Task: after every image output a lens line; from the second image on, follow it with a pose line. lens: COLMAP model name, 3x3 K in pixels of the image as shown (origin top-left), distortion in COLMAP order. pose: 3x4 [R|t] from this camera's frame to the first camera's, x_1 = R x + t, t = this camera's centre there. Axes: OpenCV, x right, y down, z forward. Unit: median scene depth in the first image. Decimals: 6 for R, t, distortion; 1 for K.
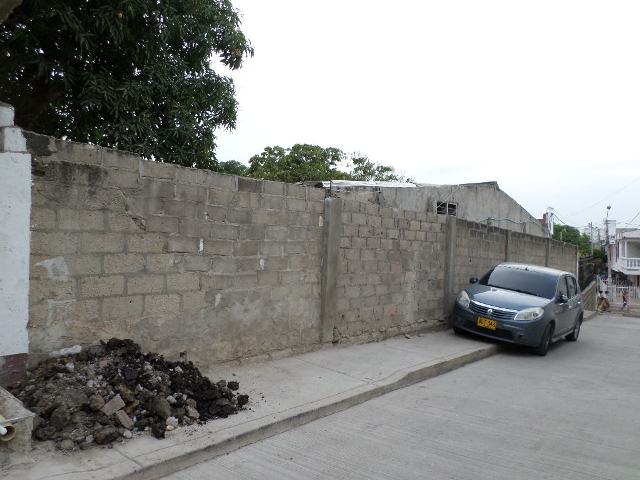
lens RADIAL K [[477.2, 0, 320.0], [0, 477.2, 240.0], [0, 0, 1]] dist [-0.024278, 0.001079]
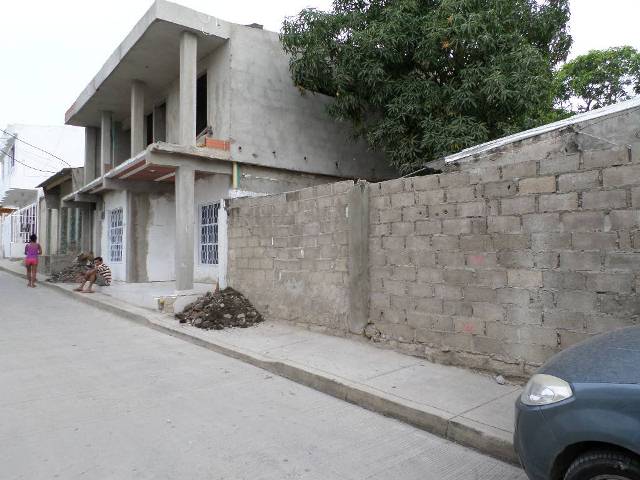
lens RADIAL K [[477.2, 0, 320.0], [0, 477.2, 240.0], [0, 0, 1]] dist [-0.024278, 0.001079]
pose [[-0.172021, -0.048447, -0.983901, 1.037911], [0.017835, 0.998473, -0.052283, 0.074321], [0.984932, -0.026542, -0.170894, 1.138566]]
